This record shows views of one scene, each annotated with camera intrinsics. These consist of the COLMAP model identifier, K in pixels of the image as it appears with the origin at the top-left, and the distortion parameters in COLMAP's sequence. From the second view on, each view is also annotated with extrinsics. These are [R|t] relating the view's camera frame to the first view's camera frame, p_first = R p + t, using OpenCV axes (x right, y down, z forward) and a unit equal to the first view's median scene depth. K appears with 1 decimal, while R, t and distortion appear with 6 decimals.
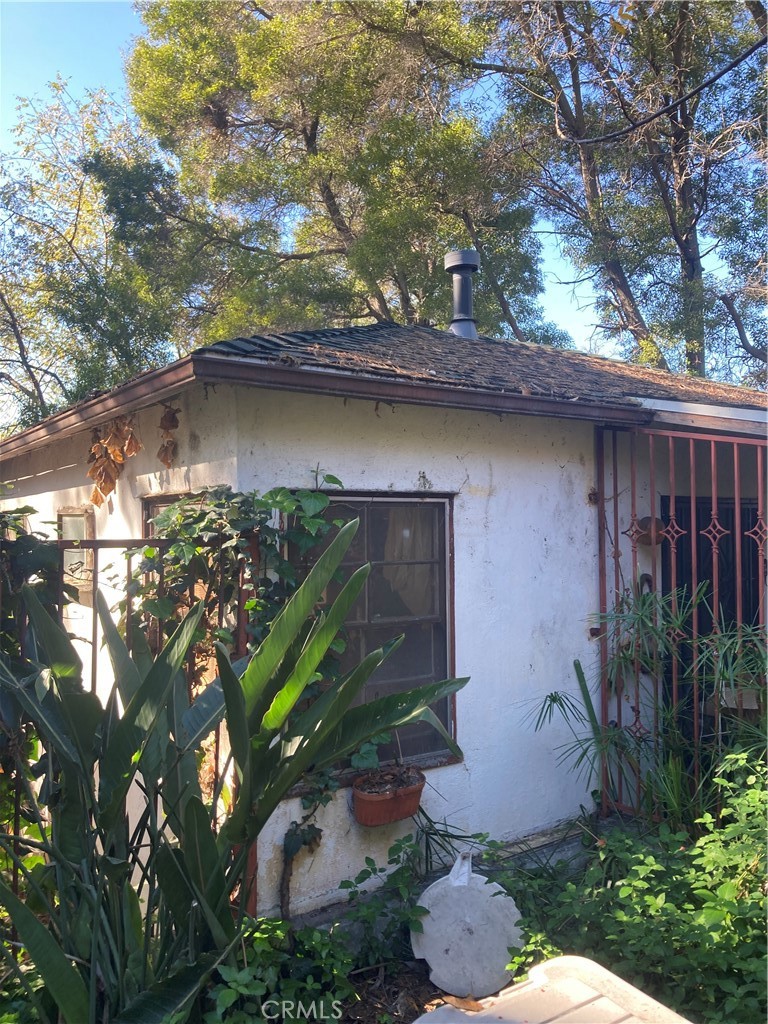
lens RADIAL K [[839.9, 0, 384.0], [0, 839.9, 512.0], [0, 0, 1]] dist [0.036552, -0.002280]
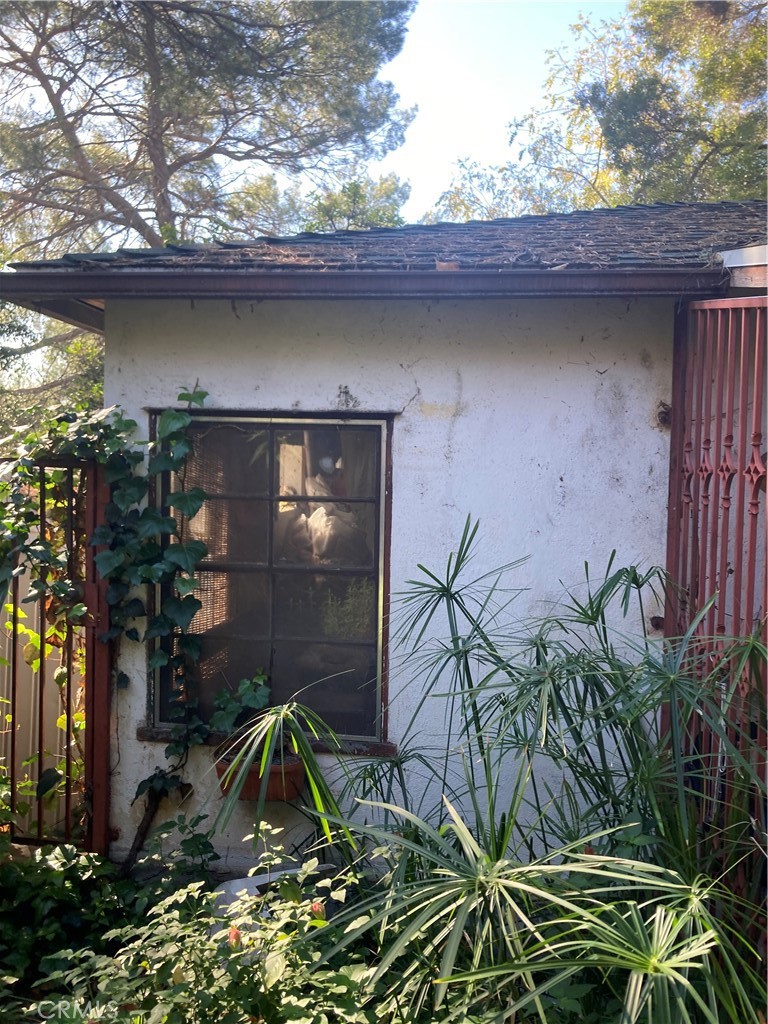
lens RADIAL K [[835.6, 0, 384.0], [0, 835.6, 512.0], [0, 0, 1]] dist [0.009120, -0.002327]
pose [[0.750984, 0.055063, -0.658020, 0.570763], [-0.013401, 0.997583, 0.068182, 0.015727], [0.660184, -0.042386, 0.749907, 0.407741]]
